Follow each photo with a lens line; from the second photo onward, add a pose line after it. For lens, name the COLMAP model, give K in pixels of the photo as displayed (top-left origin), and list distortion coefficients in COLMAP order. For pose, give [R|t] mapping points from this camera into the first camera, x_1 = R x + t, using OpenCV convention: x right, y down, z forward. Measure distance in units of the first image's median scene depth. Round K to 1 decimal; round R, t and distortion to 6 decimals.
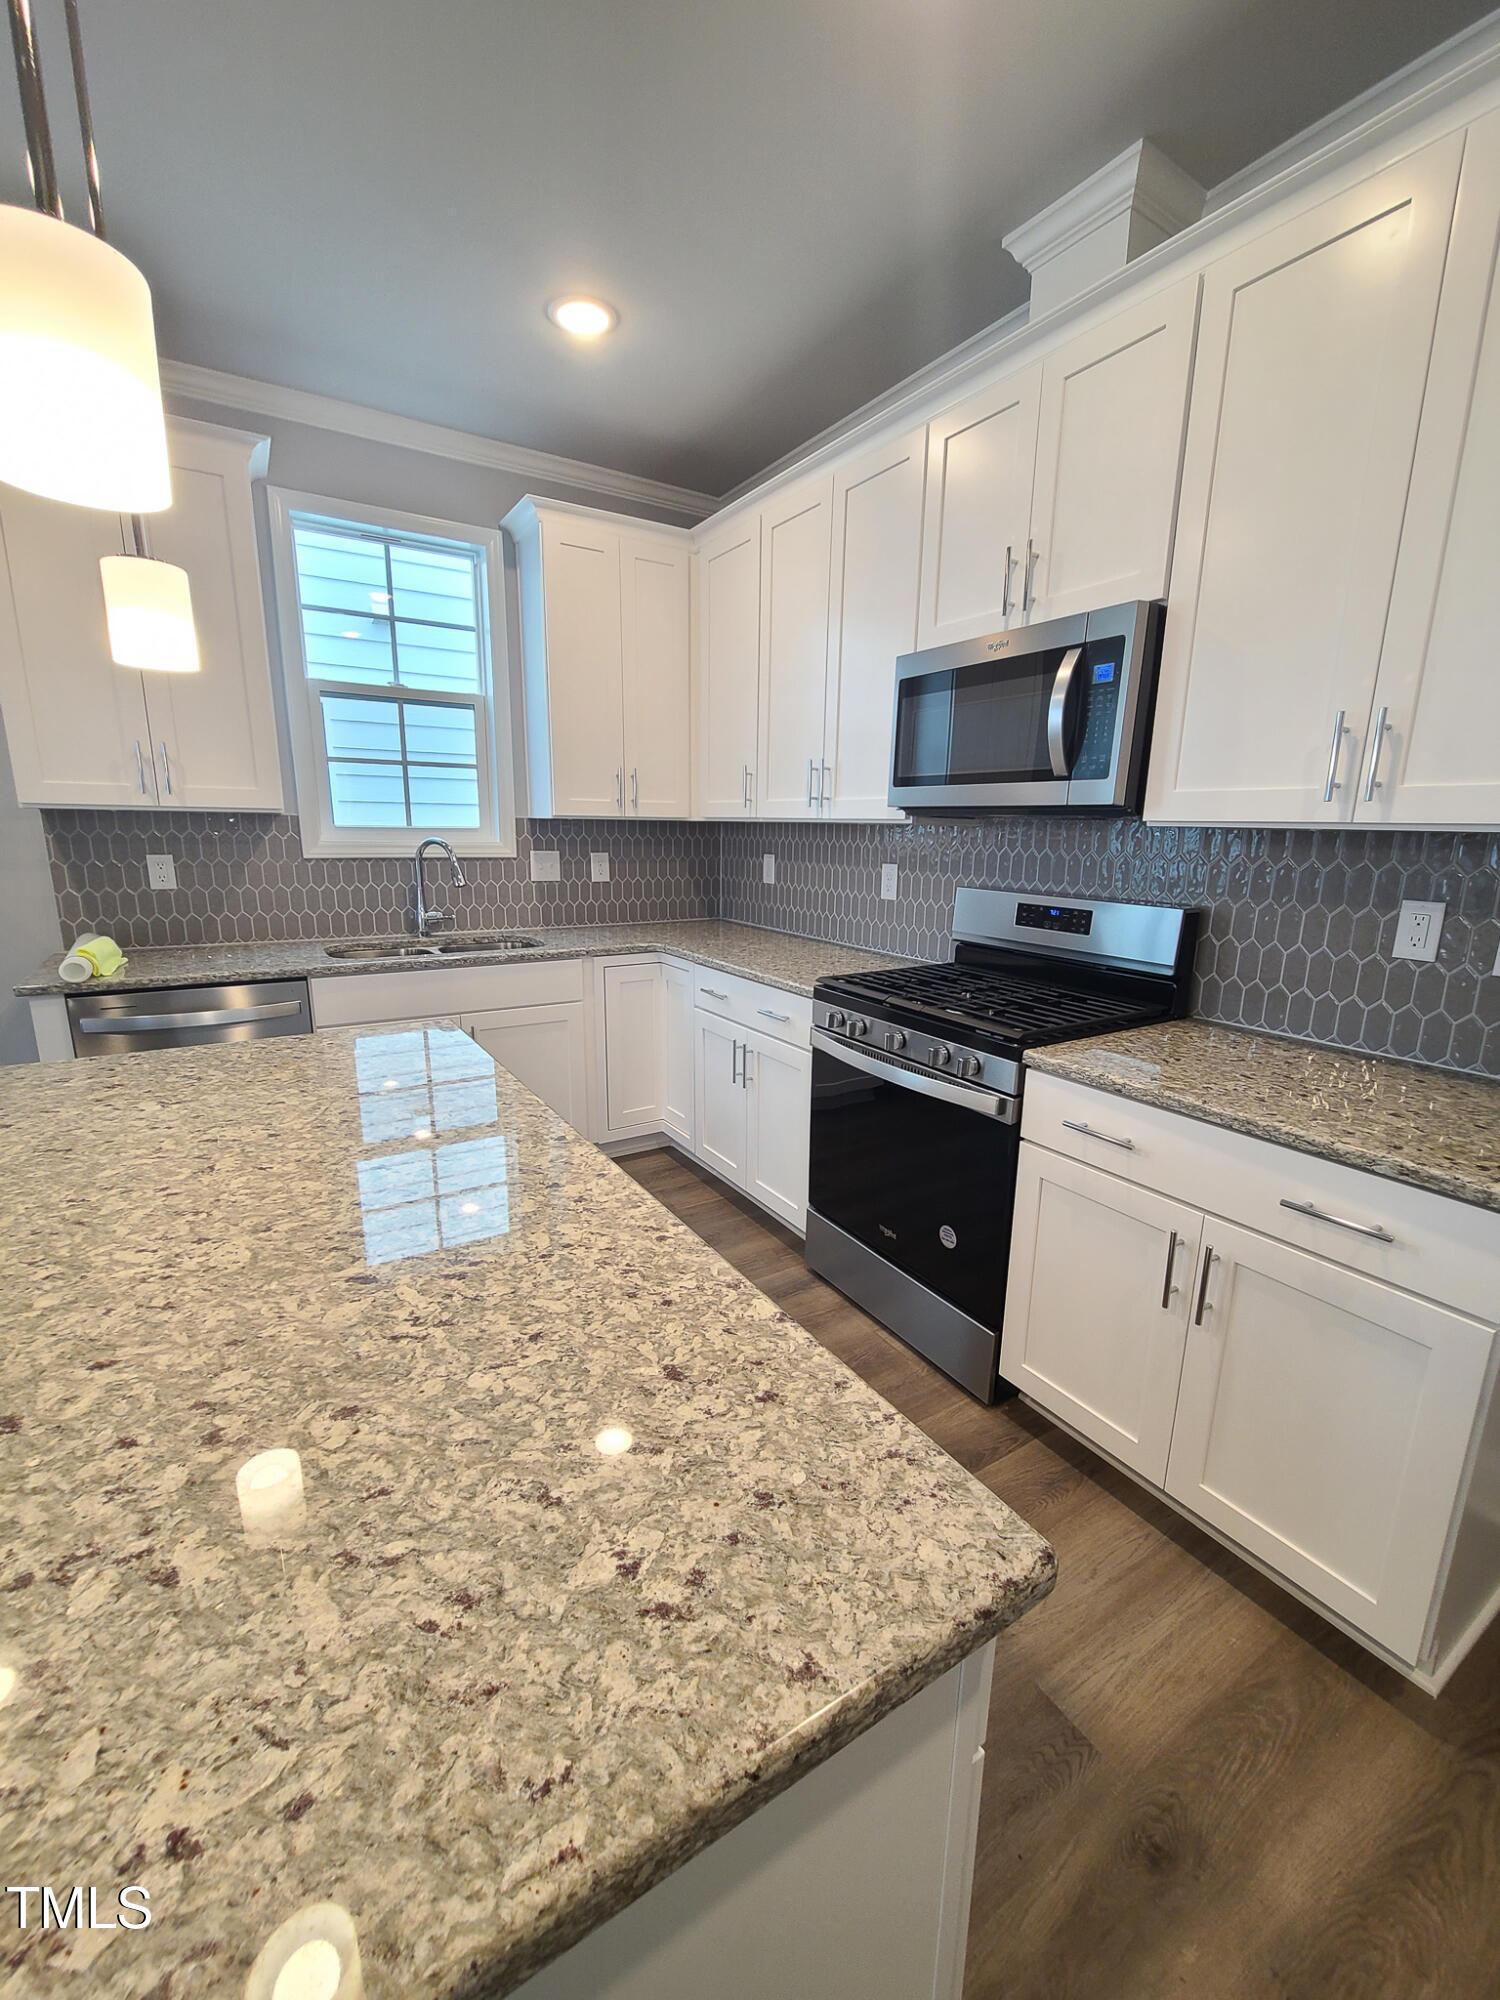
lens RADIAL K [[825.5, 0, 759.5], [0, 825.5, 1013.6], [0, 0, 1]] dist [-0.004174, 0.002731]
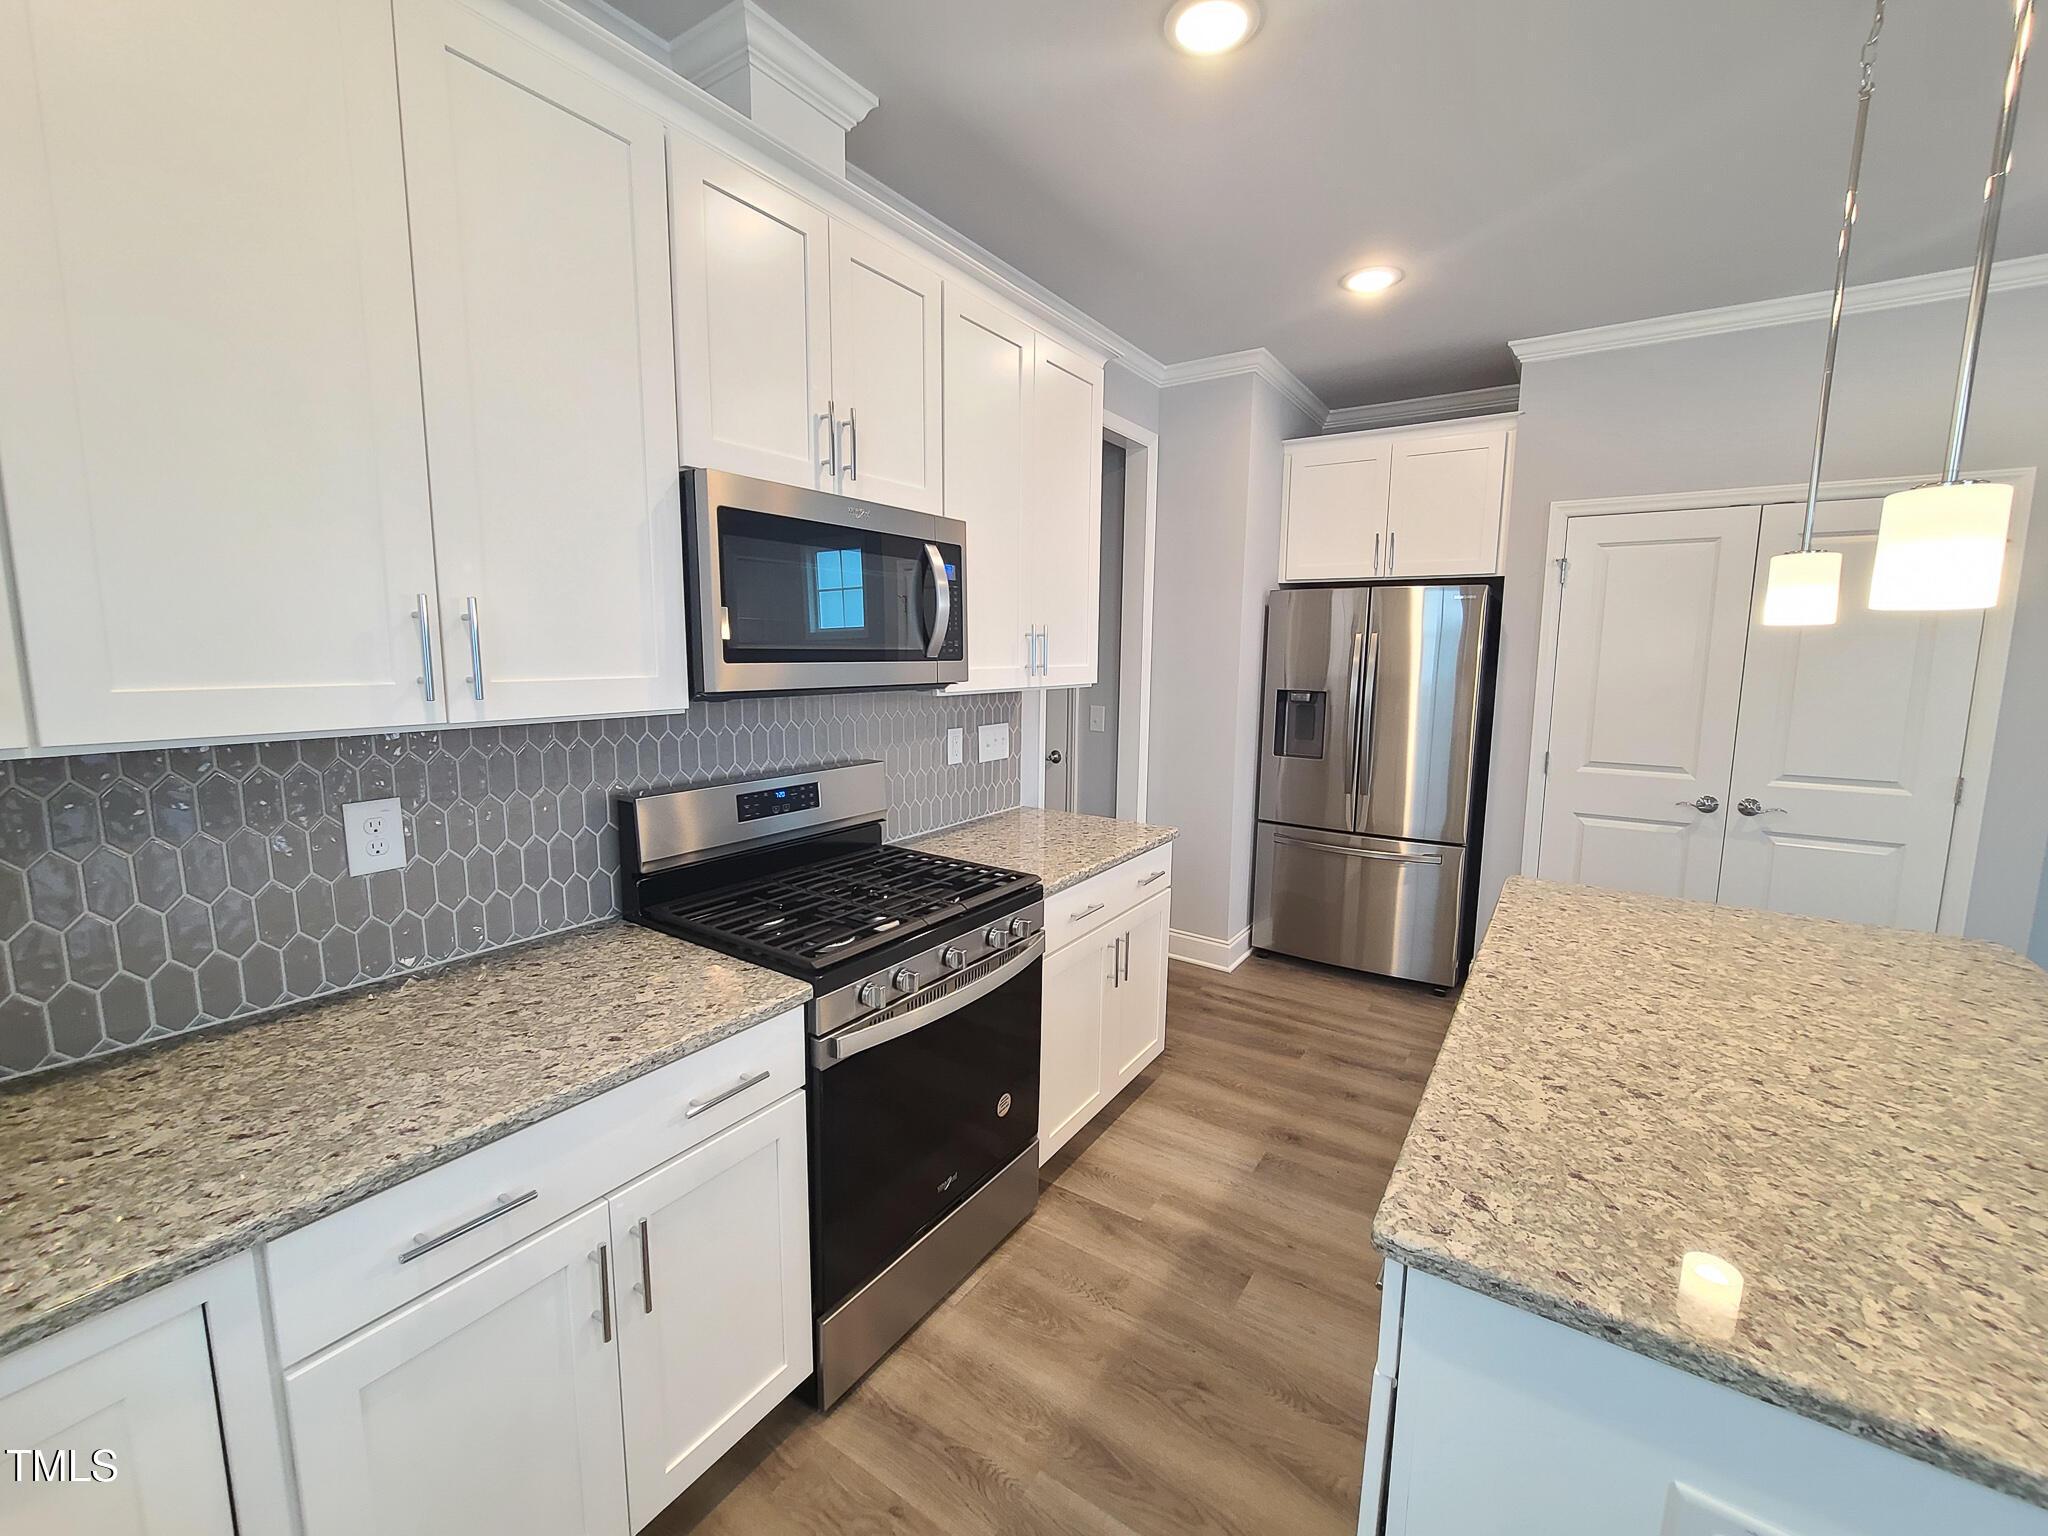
lens RADIAL K [[845.3, 0, 1038.3], [0, 845.3, 760.4], [0, 0, 1]] dist [-0.004174, 0.002731]
pose [[-0.410429, -0.145390, 0.900227, -0.837911], [0.185790, 0.953169, 0.238645, -0.471671], [-0.892765, 0.265200, -0.364196, 1.562116]]
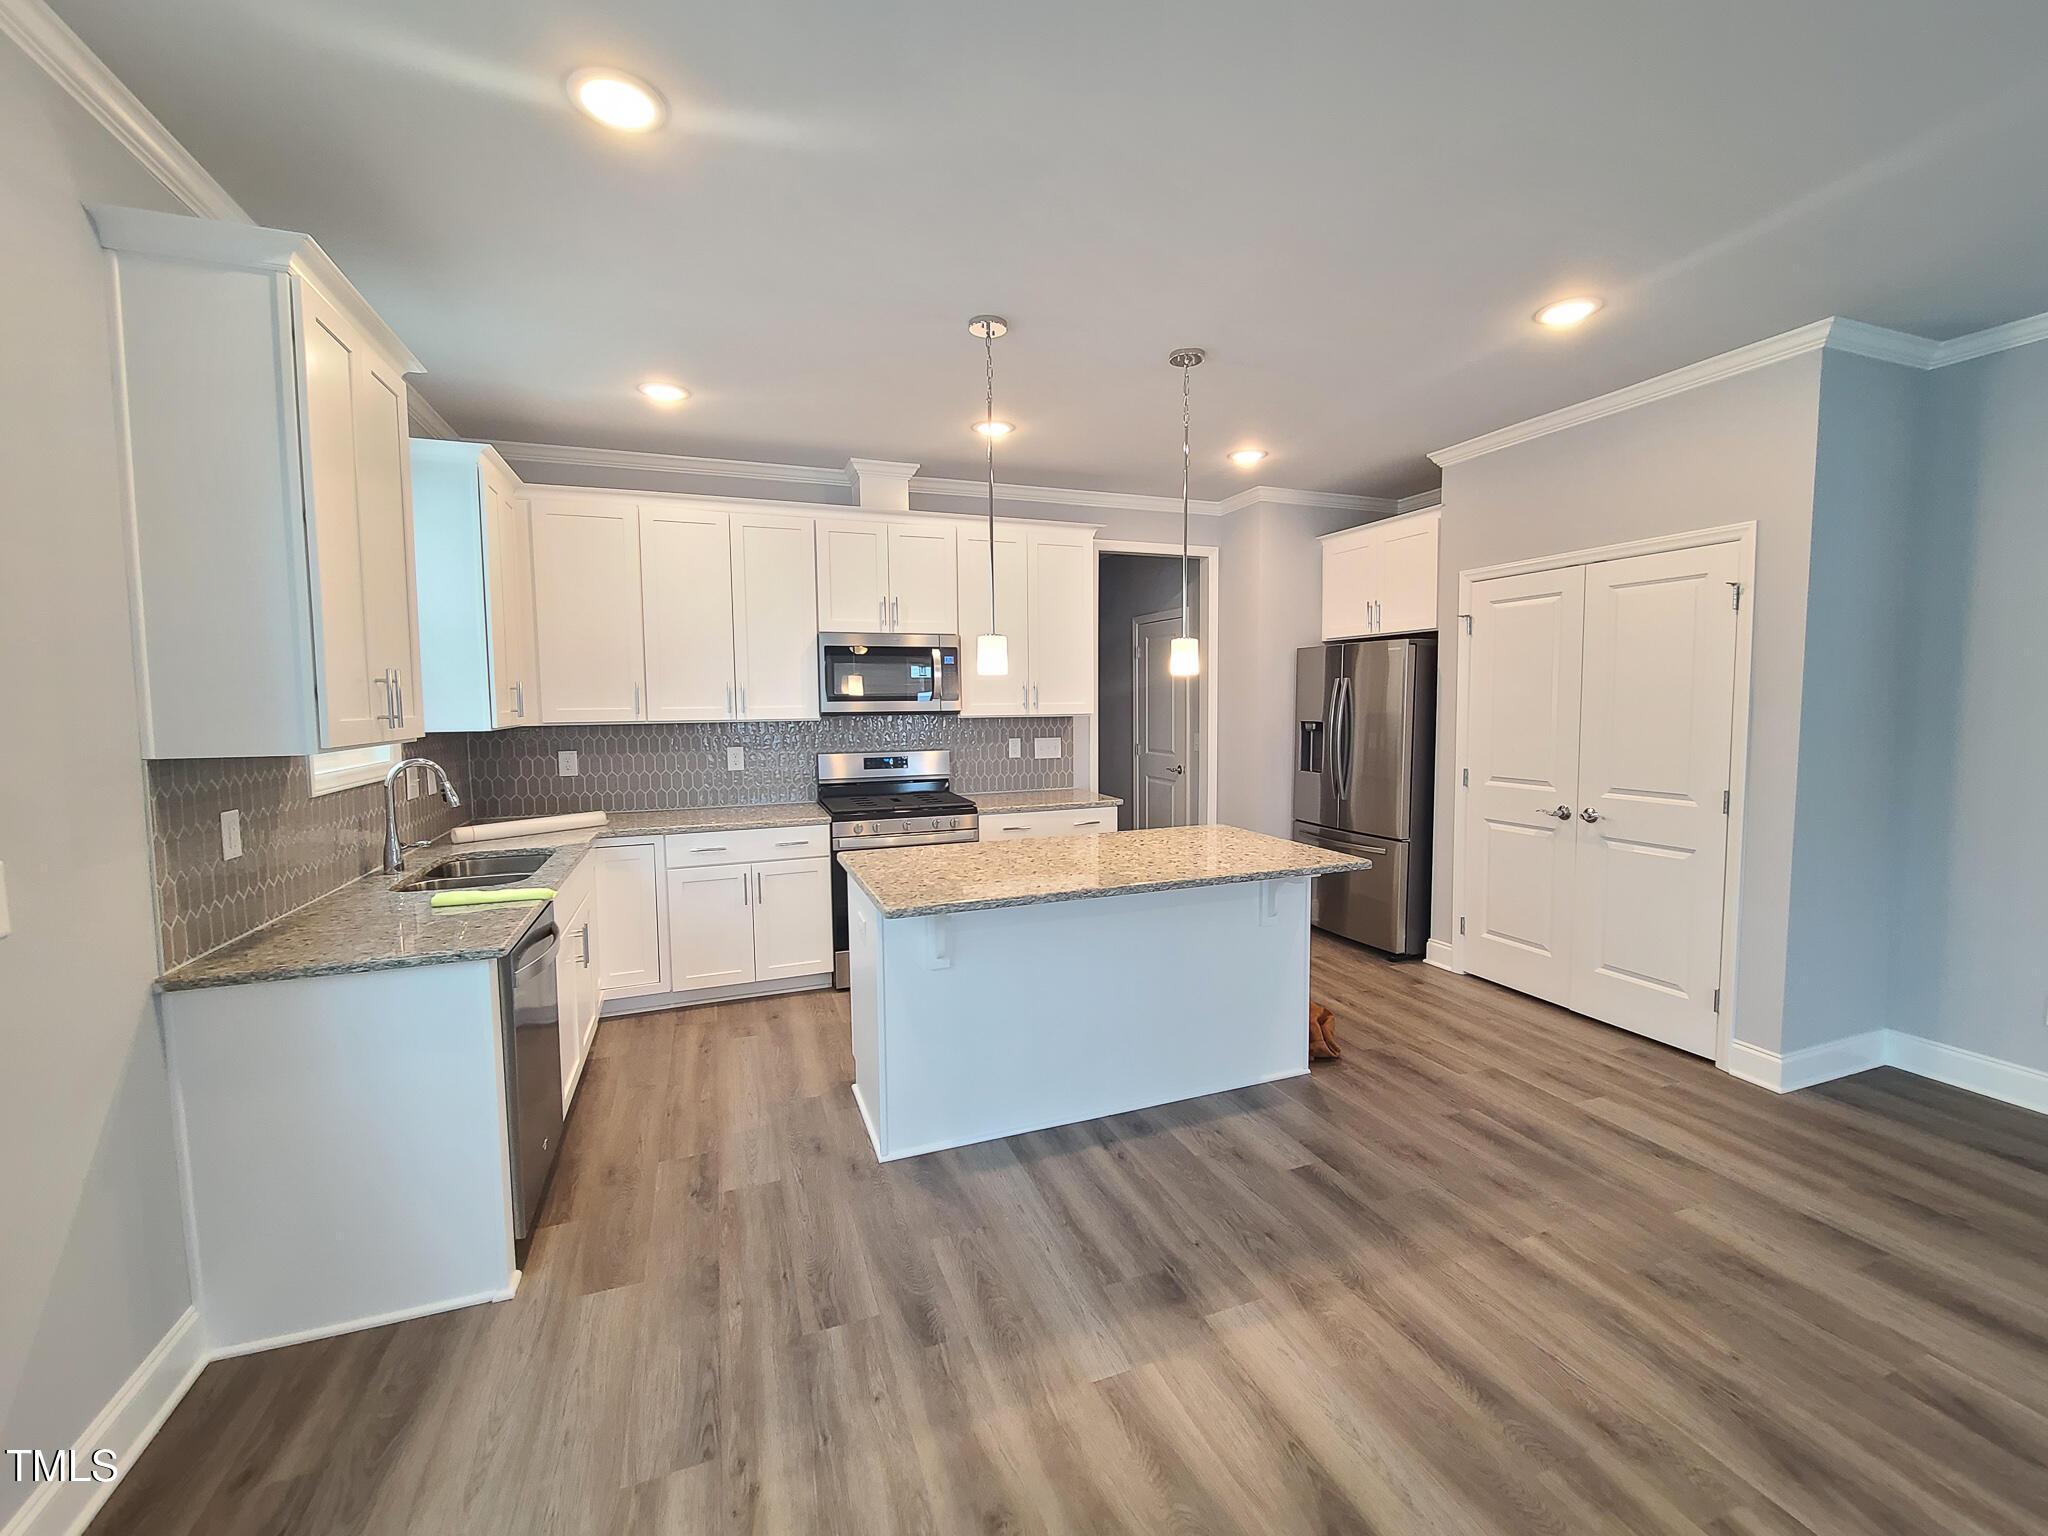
lens RADIAL K [[845.3, 0, 1038.3], [0, 845.3, 760.4], [0, 0, 1]] dist [-0.004174, 0.002731]
pose [[0.196051, -0.092614, 0.976210, -2.347717], [0.232078, 0.971629, 0.045572, -0.188684], [-0.952735, 0.217623, 0.211983, 0.286297]]
